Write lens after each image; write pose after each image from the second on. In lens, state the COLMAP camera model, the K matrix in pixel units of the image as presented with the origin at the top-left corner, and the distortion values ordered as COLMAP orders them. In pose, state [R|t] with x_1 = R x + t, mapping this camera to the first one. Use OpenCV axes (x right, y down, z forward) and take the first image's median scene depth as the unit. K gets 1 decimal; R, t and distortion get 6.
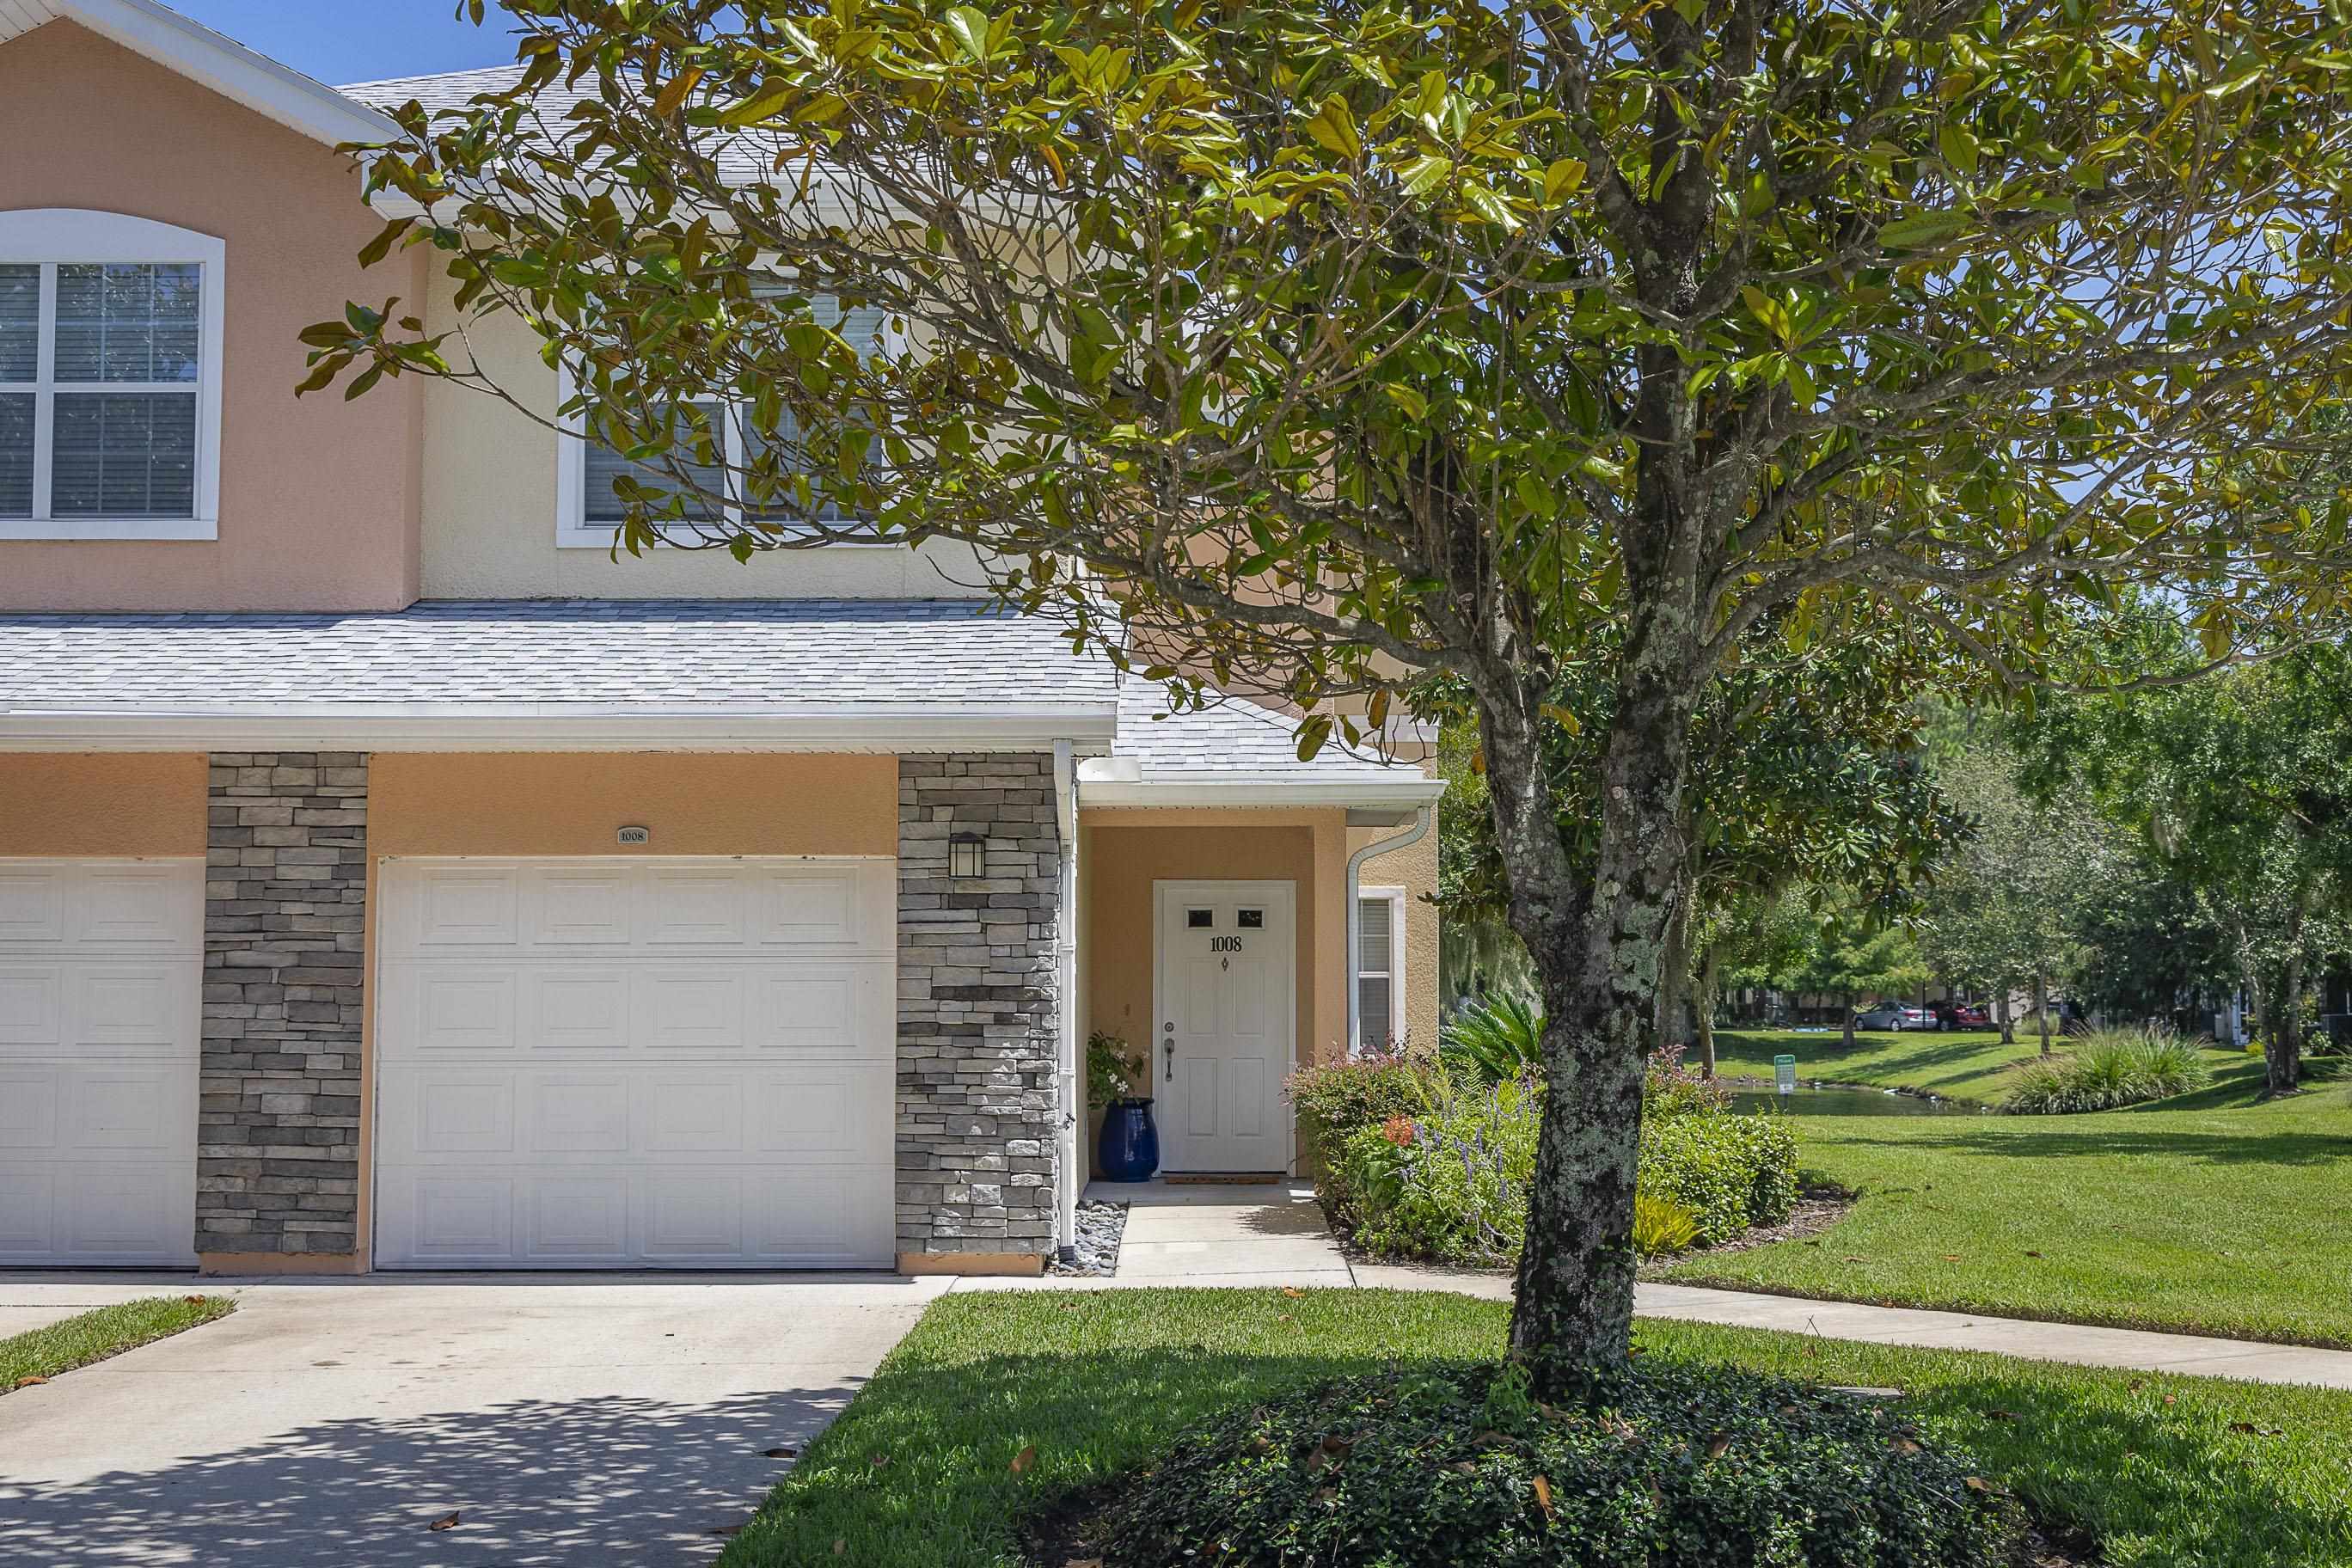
lens RADIAL K [[2882.1, 0, 1175.8], [0, 2882.1, 779.0], [0, 0, 1]] dist [-0.000089, 0.000000]
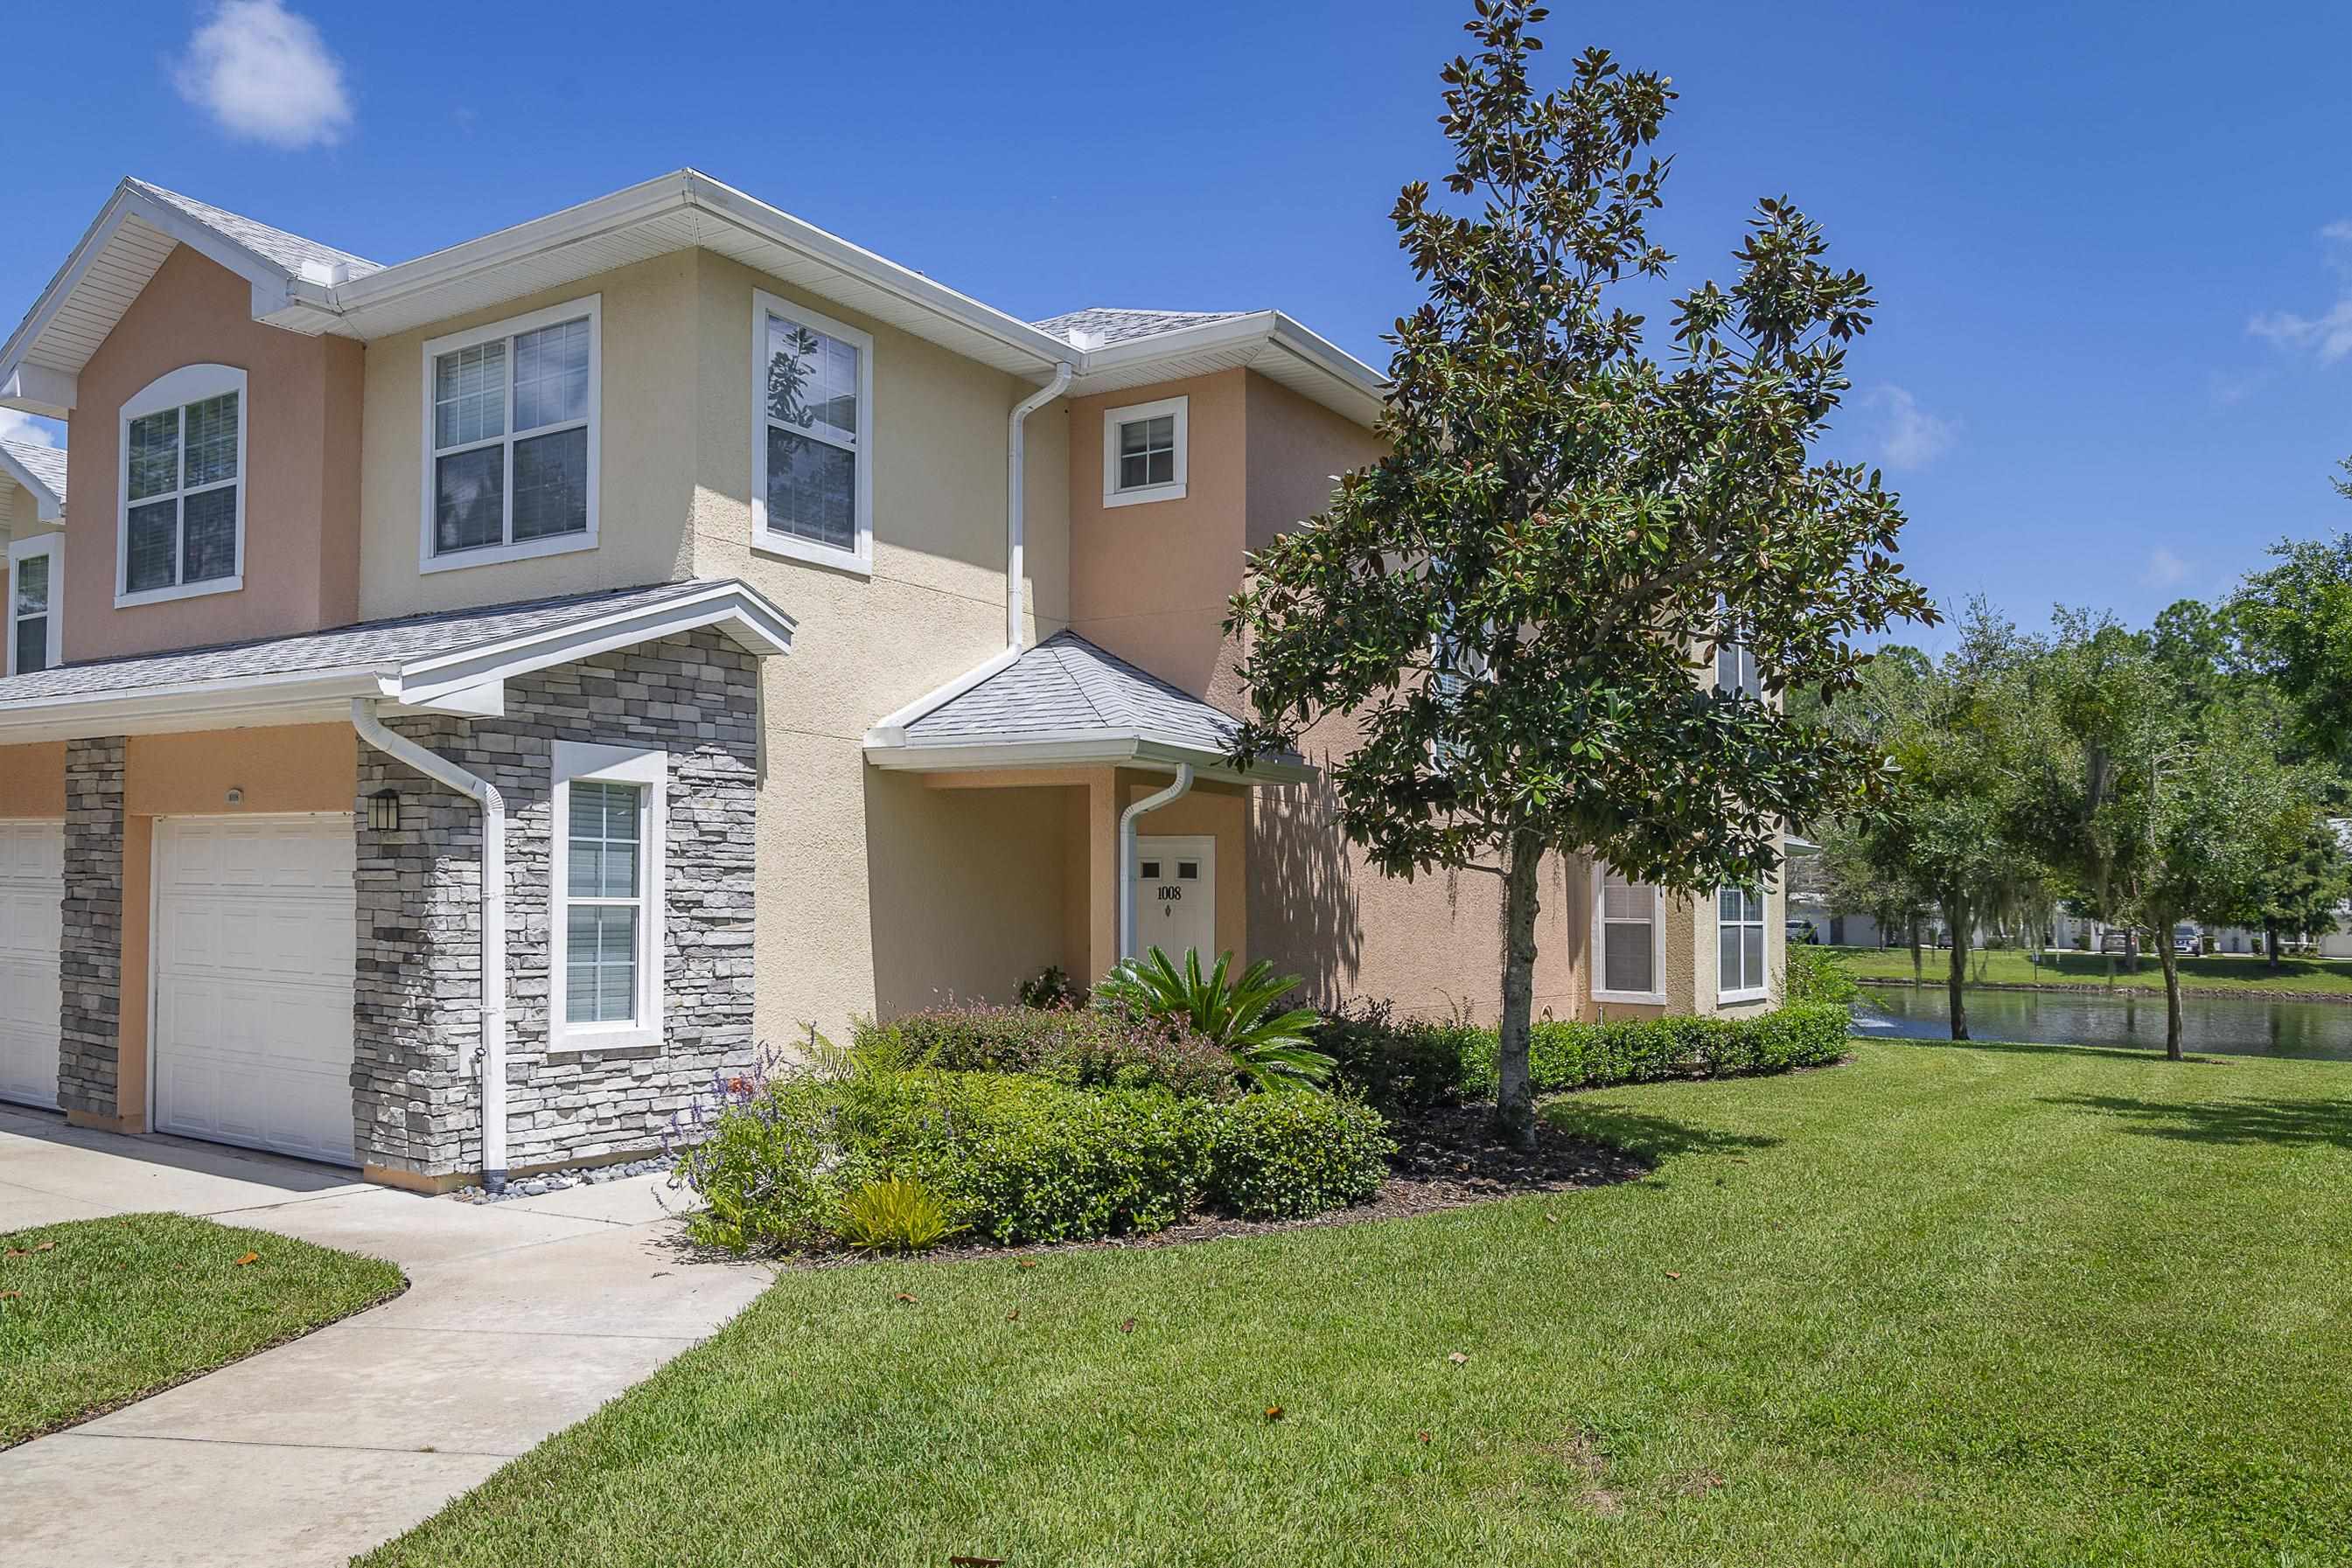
lens RADIAL K [[1688.1, 0, 1172.0], [0, 1688.1, 793.8], [0, 0, 1]] dist [0.003419, 0.001437]
pose [[0.851373, -0.016221, -0.524309, 0.519918], [0.018158, 0.999834, -0.001448, 0.026419], [0.524246, -0.008287, 0.851527, 0.598035]]
